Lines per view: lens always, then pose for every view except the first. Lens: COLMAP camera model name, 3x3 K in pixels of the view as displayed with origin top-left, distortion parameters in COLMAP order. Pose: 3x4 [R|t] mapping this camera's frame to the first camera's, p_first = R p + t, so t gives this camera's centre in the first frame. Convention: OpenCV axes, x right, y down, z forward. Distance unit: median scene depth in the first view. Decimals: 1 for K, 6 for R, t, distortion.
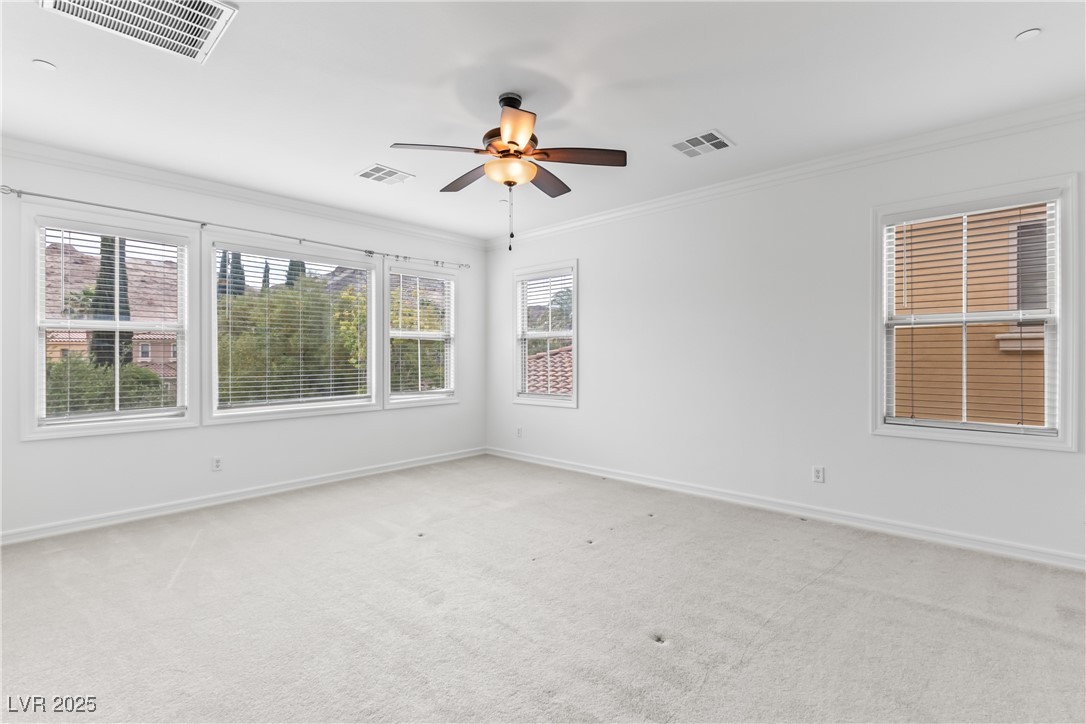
lens RADIAL K [[497.3, 0, 548.6], [0, 497.3, 360.3], [0, 0, 1]] dist [0.000953, -0.002515]
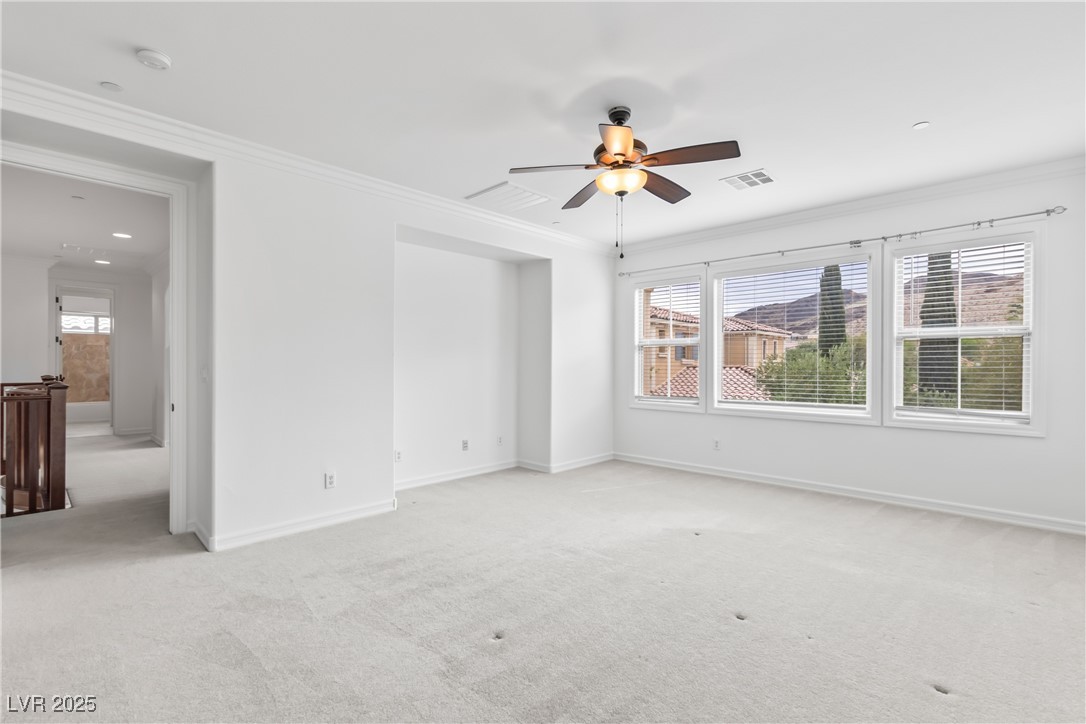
lens RADIAL K [[497.3, 0, 548.4], [0, 497.3, 361.9], [0, 0, 1]] dist [0.000953, -0.002515]
pose [[-0.023442, -0.000922, -0.999725, 0.505112], [-0.007922, 0.999968, -0.000736, -0.002382], [0.999694, 0.007903, -0.023448, 0.462220]]
